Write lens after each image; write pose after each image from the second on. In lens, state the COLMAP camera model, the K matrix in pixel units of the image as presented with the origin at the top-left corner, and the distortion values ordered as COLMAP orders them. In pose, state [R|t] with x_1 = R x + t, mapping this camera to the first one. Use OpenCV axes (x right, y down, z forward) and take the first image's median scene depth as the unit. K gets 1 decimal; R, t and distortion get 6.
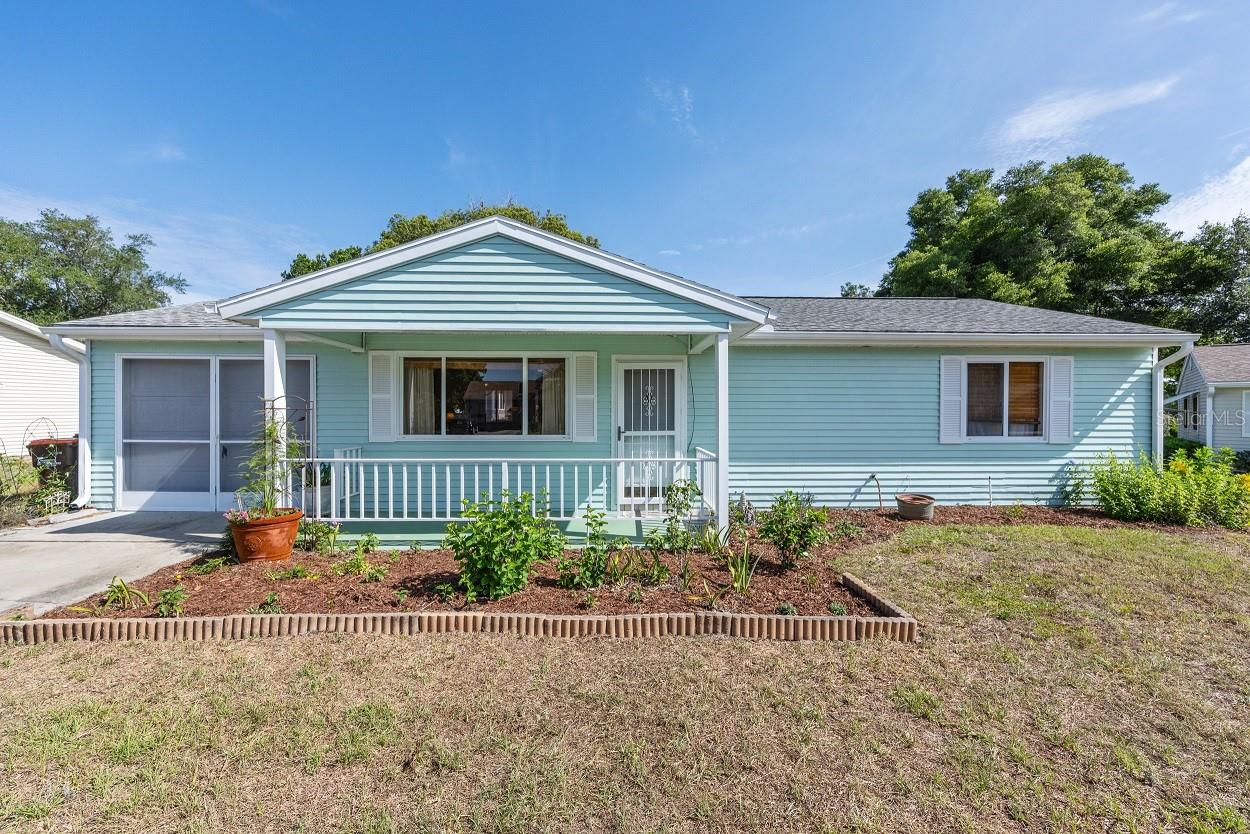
lens RADIAL K [[500.7, 0, 627.8], [0, 500.7, 412.3], [0, 0, 1]] dist [0.000056, -0.000108]
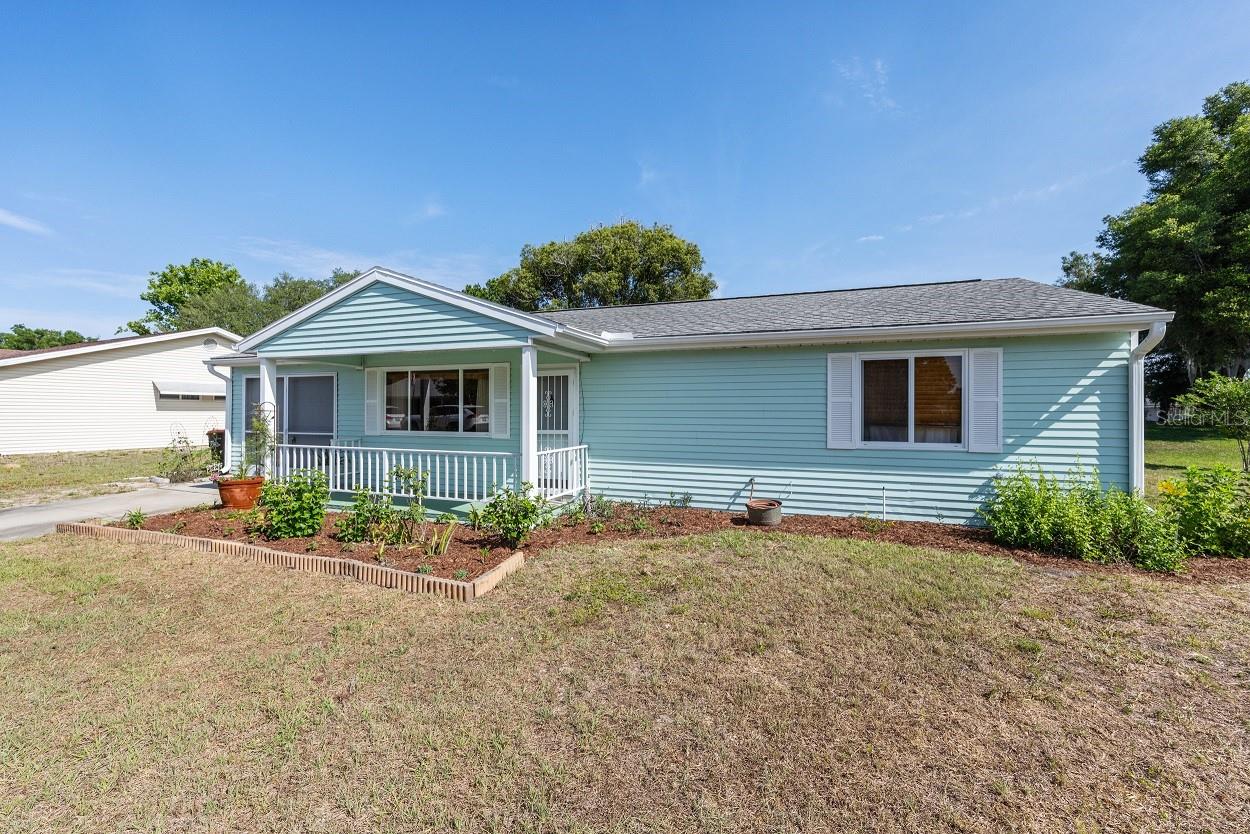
lens RADIAL K [[500.7, 0, 627.8], [0, 500.7, 412.3], [0, 0, 1]] dist [0.000056, -0.000108]
pose [[0.929072, 0.001537, -0.369896, 0.620127], [-0.003240, 0.999987, -0.003982, 0.000408], [0.369885, 0.004898, 0.929065, 0.001688]]
